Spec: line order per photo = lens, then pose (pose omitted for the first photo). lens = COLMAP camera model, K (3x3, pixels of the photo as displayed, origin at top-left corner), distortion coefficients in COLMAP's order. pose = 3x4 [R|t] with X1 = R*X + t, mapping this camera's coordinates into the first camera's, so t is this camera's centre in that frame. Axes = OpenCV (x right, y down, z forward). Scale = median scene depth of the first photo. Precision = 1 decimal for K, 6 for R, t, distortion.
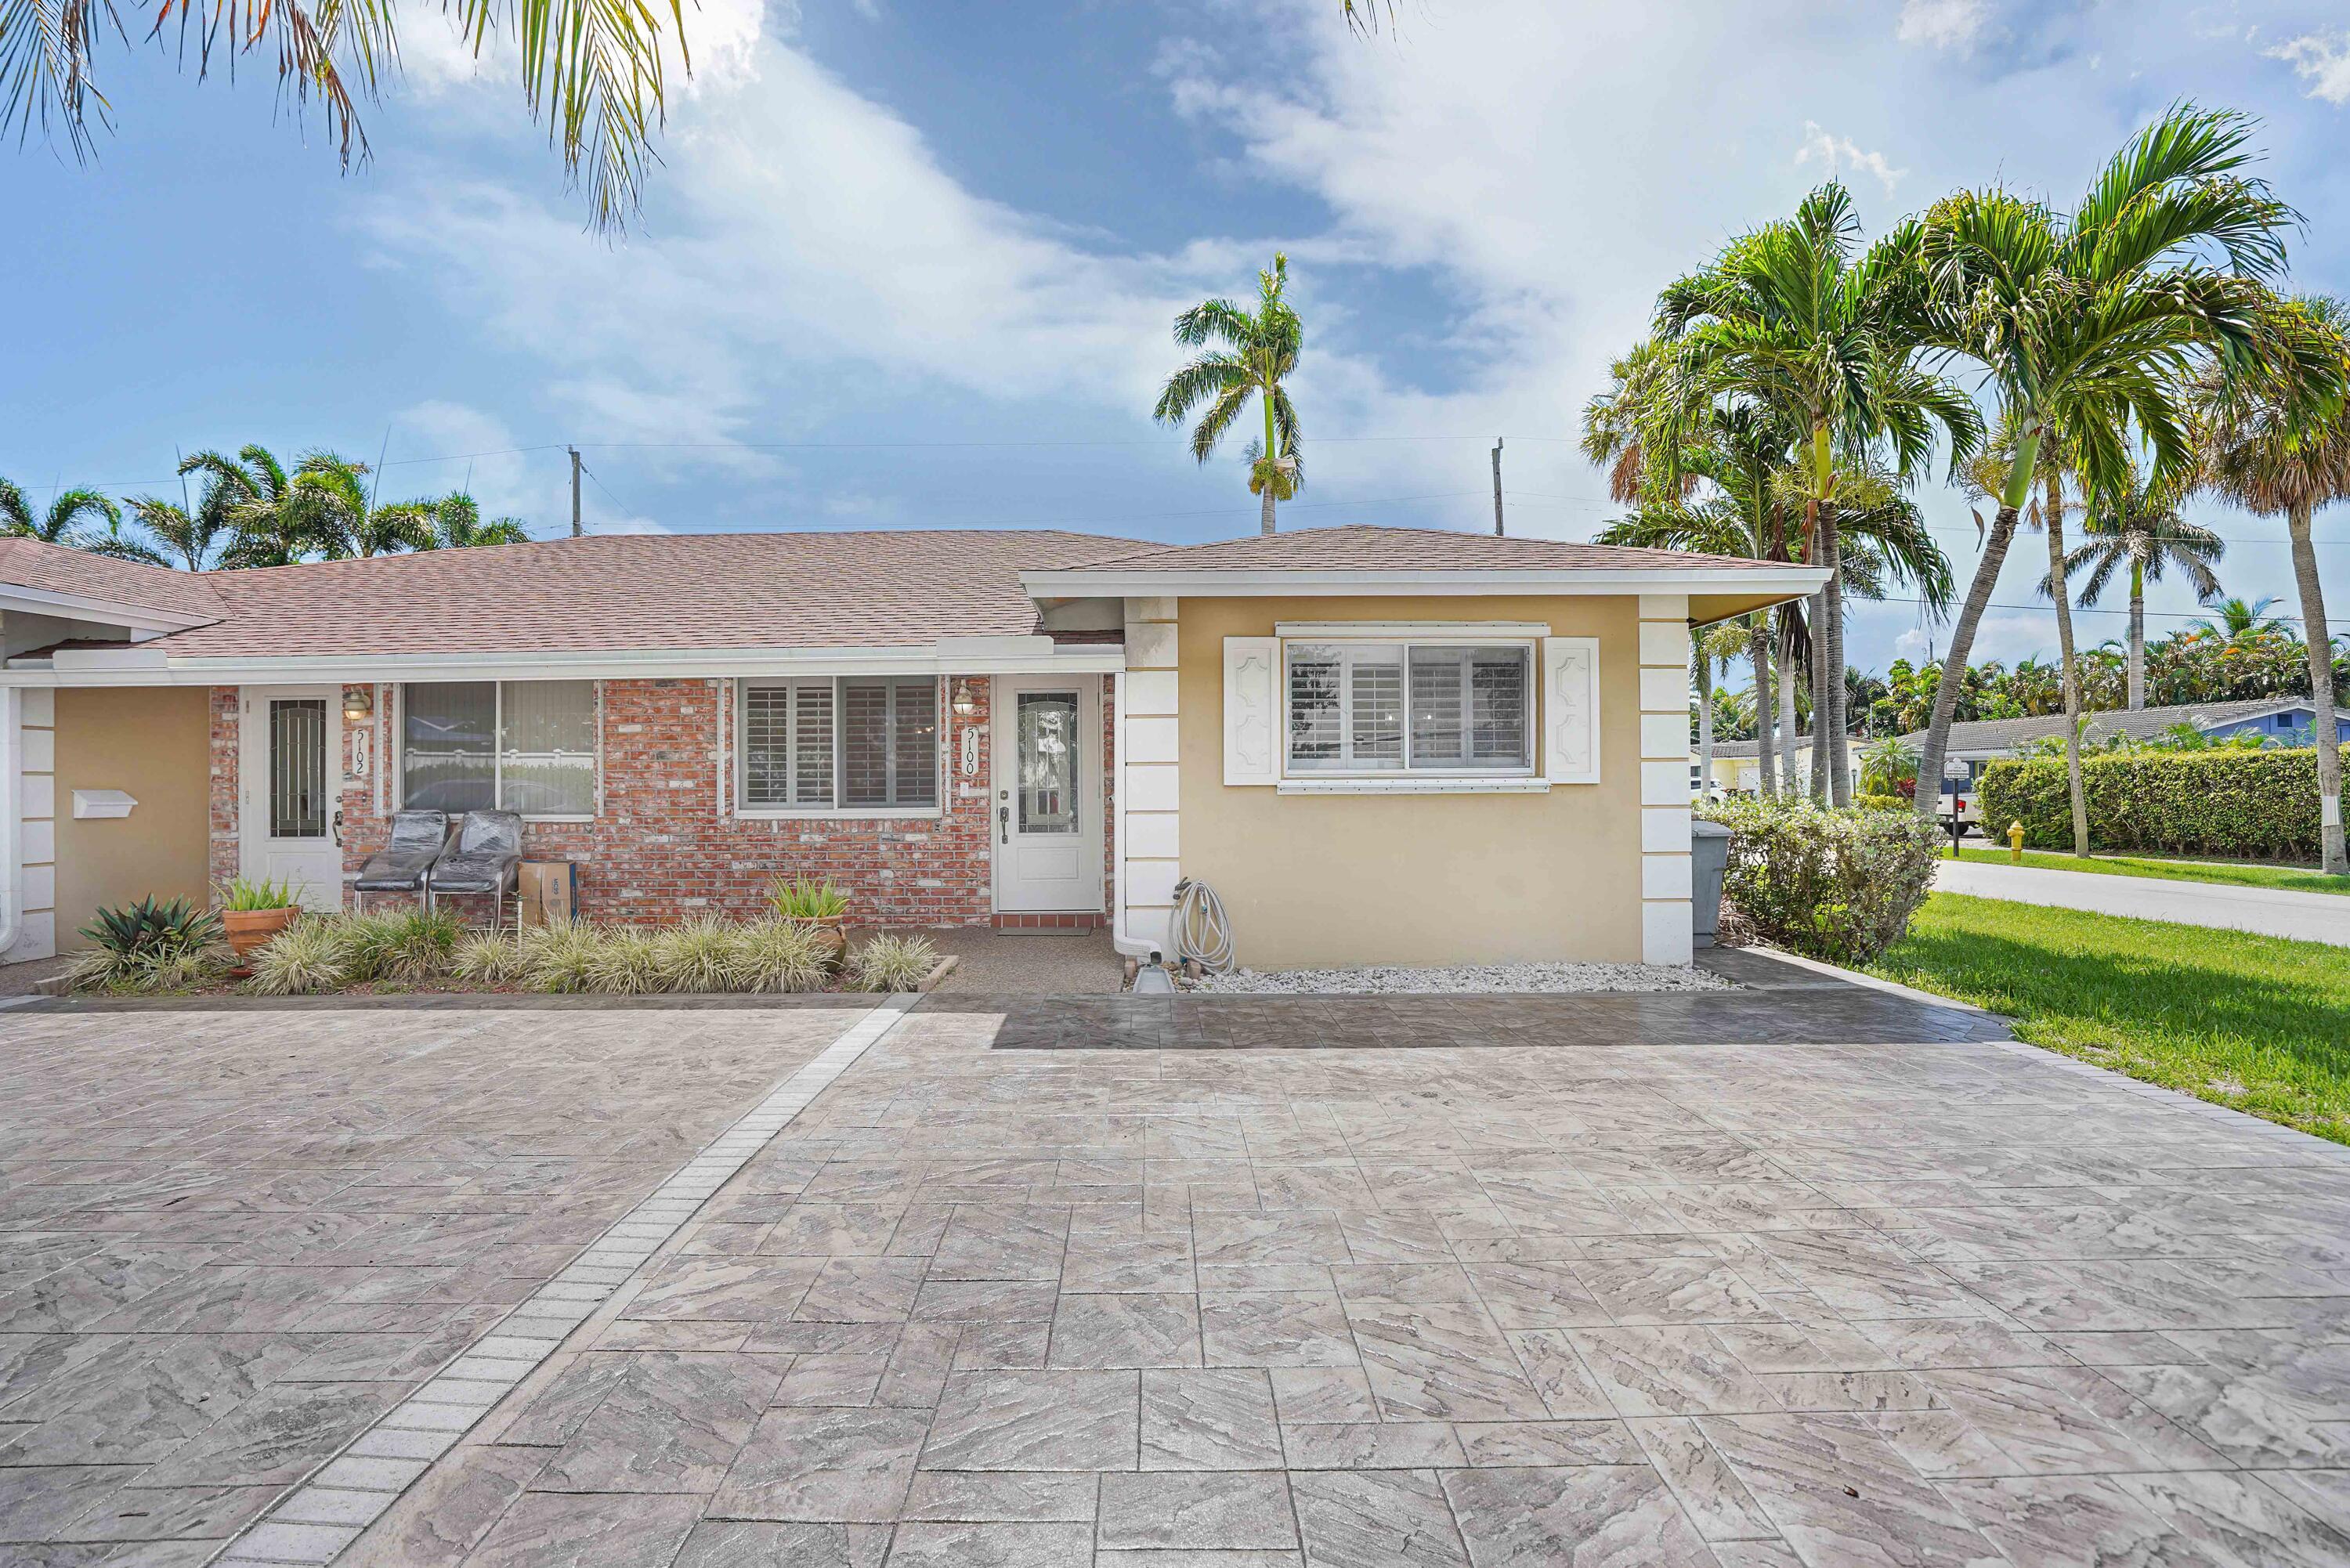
lens RADIAL K [[1131.5, 0, 1167.9], [0, 1131.5, 781.8], [0, 0, 1]] dist [-0.054941, 0.021245]
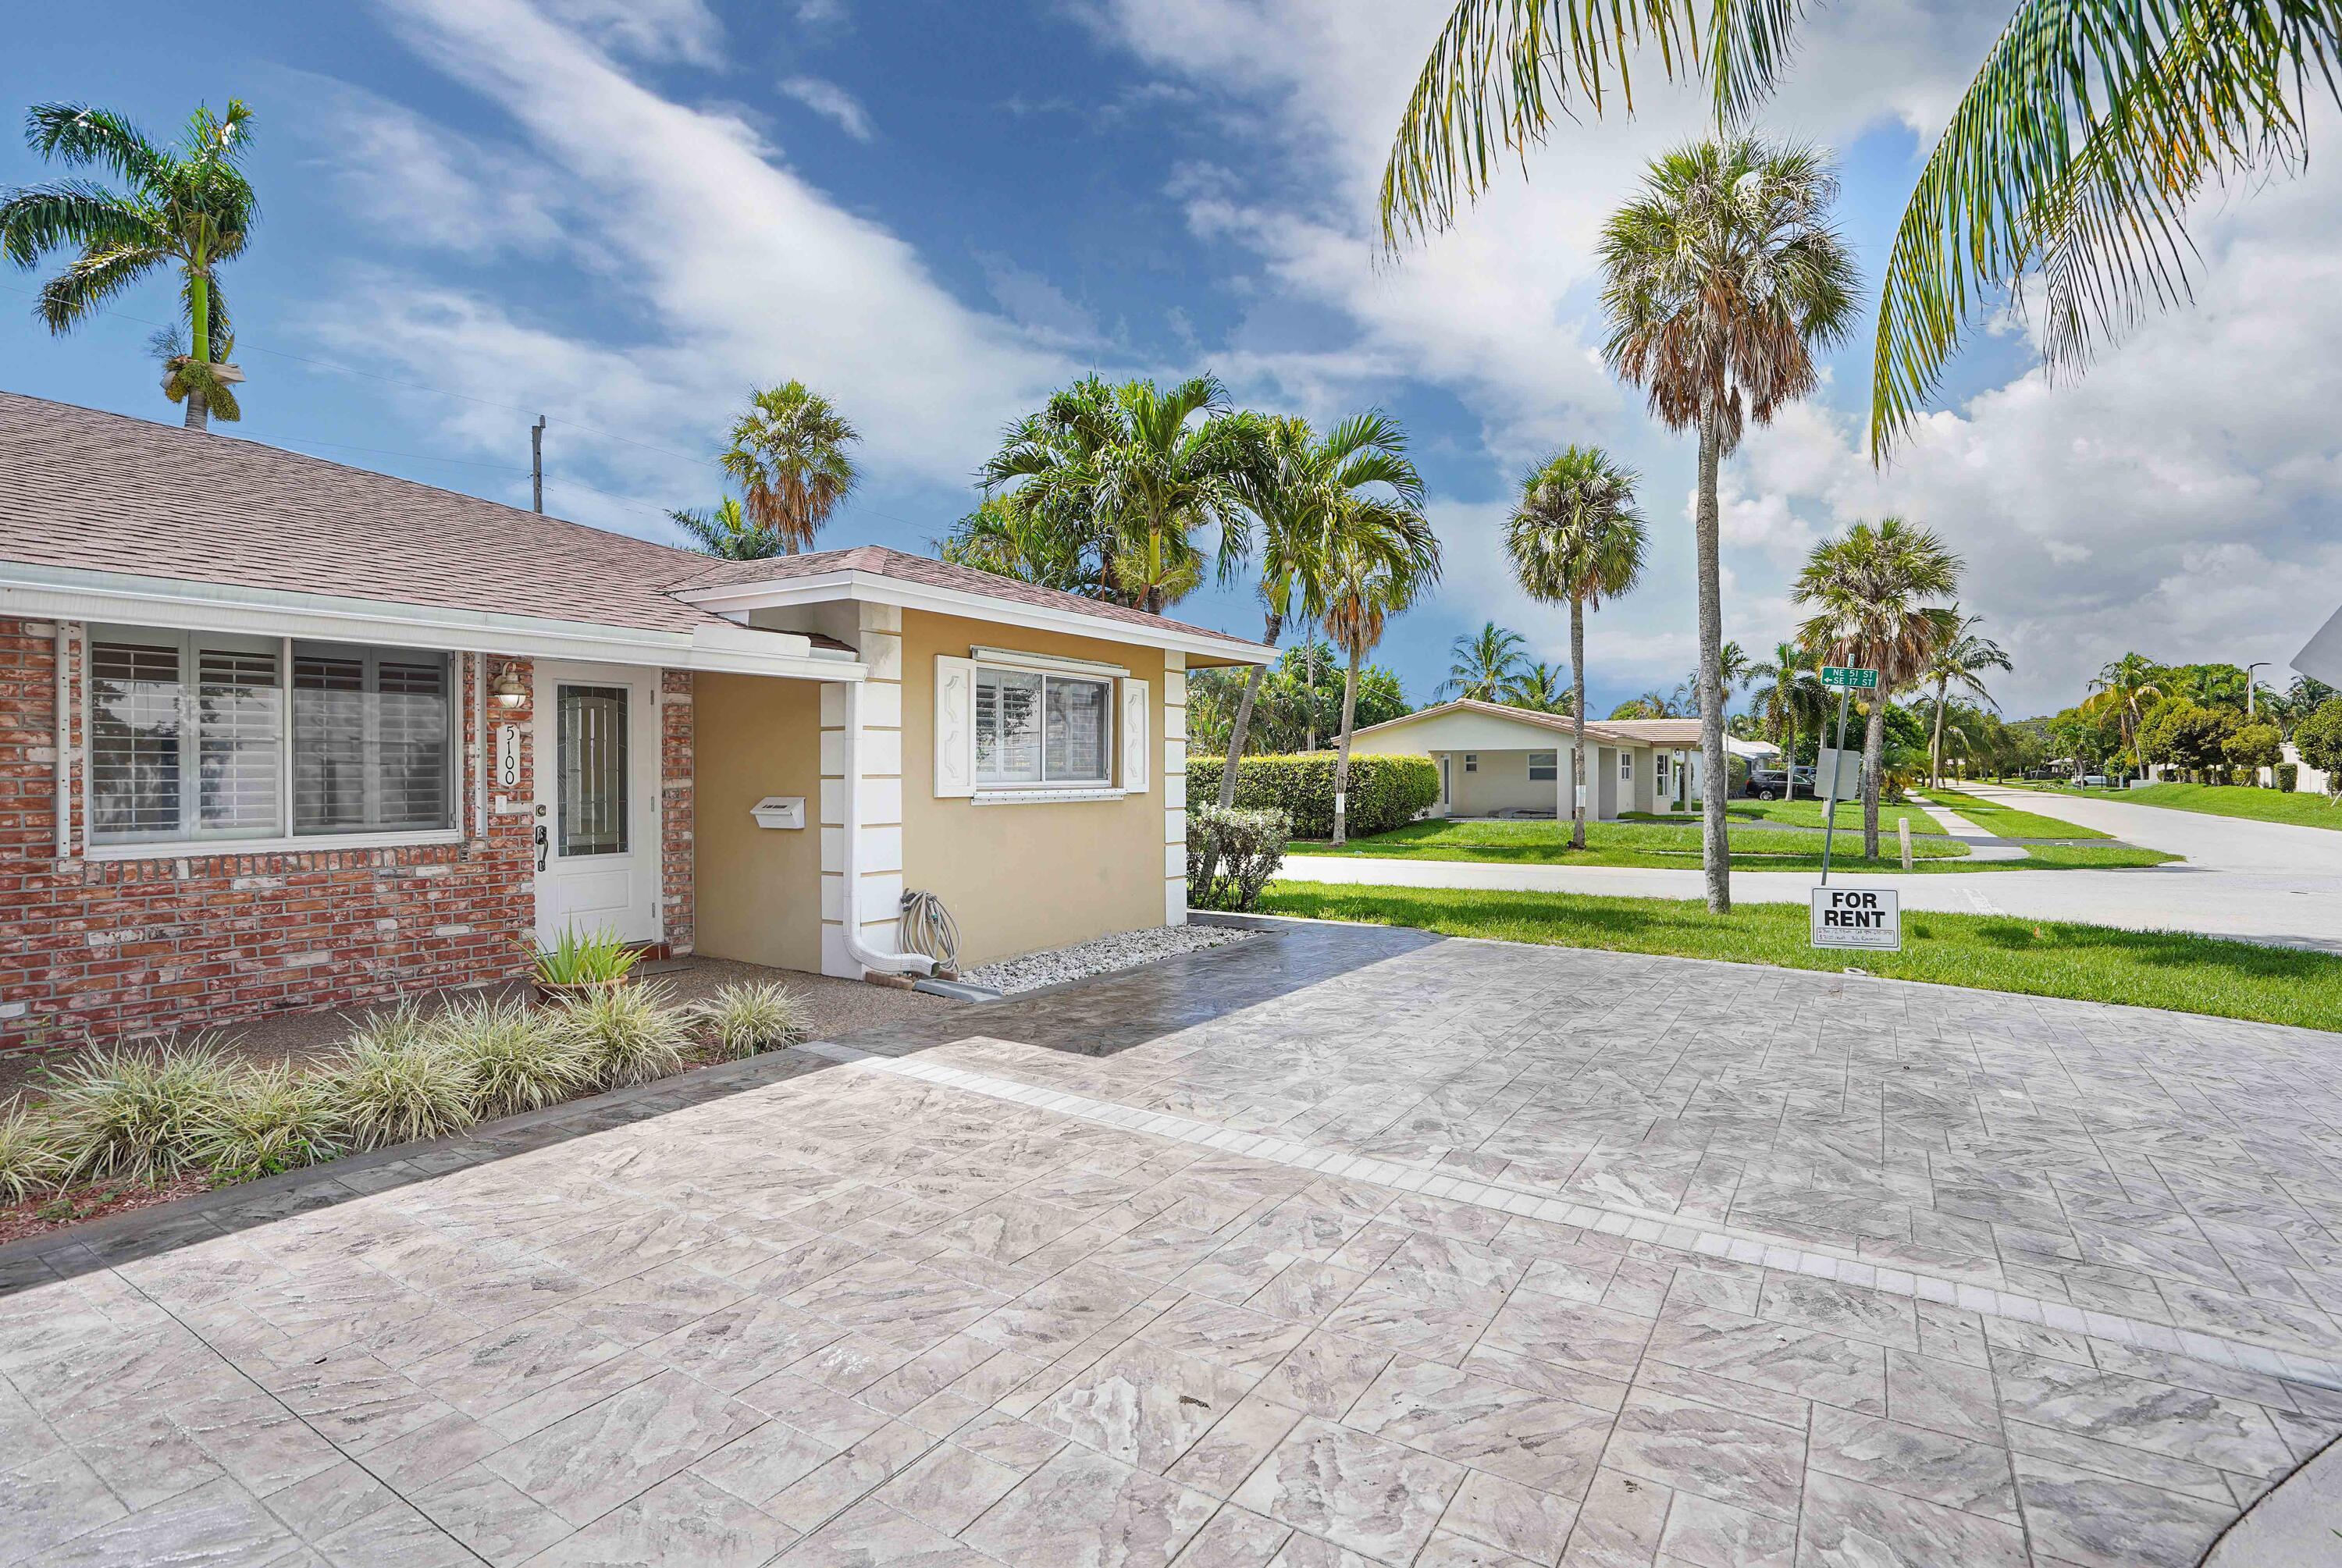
lens RADIAL K [[1036.9, 0, 1236.3], [0, 1036.9, 791.7], [0, 0, 1]] dist [-0.051377, 0.015627]
pose [[0.560710, -0.009060, 0.827963, -0.485501], [-0.001911, 0.999923, 0.012236, -0.011896], [-0.828010, -0.008443, 0.560650, 0.199016]]
